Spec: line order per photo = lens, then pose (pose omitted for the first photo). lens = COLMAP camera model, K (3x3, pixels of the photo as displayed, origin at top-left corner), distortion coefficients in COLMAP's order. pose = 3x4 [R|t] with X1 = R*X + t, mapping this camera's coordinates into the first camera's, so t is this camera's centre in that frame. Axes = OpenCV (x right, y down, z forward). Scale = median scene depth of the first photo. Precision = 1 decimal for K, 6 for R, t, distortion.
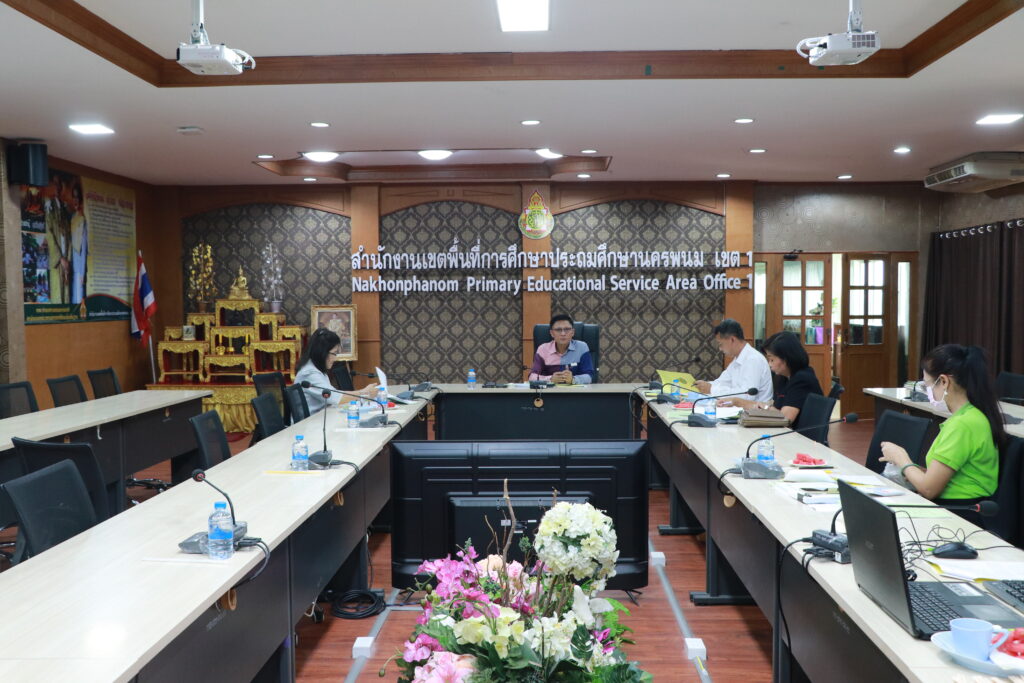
lens RADIAL K [[1140.5, 0, 512.0], [0, 1140.5, 341.5], [0, 0, 1]] dist [-0.020071, -0.003144]
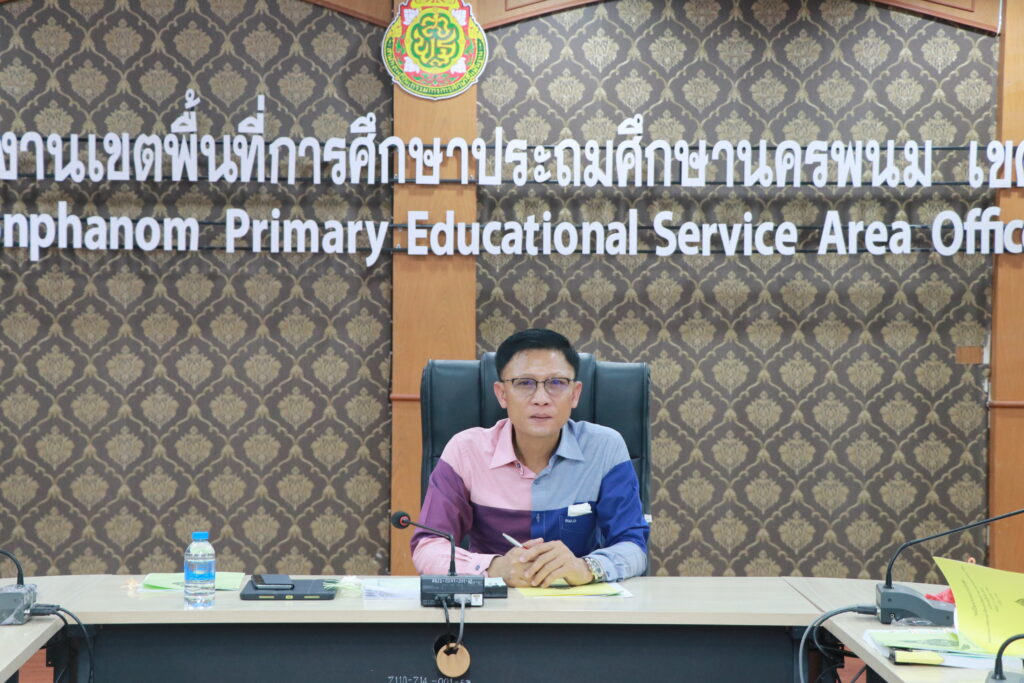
lens RADIAL K [[2370.9, 0, 512.0], [0, 2370.9, 341.5], [0, 0, 1]] dist [0.399802, 0.180228]
pose [[0.998008, 0.010692, 0.062180, 0.001135], [-0.009790, 0.999843, -0.014782, -0.008490], [-0.062328, 0.014144, 0.997955, 0.299800]]
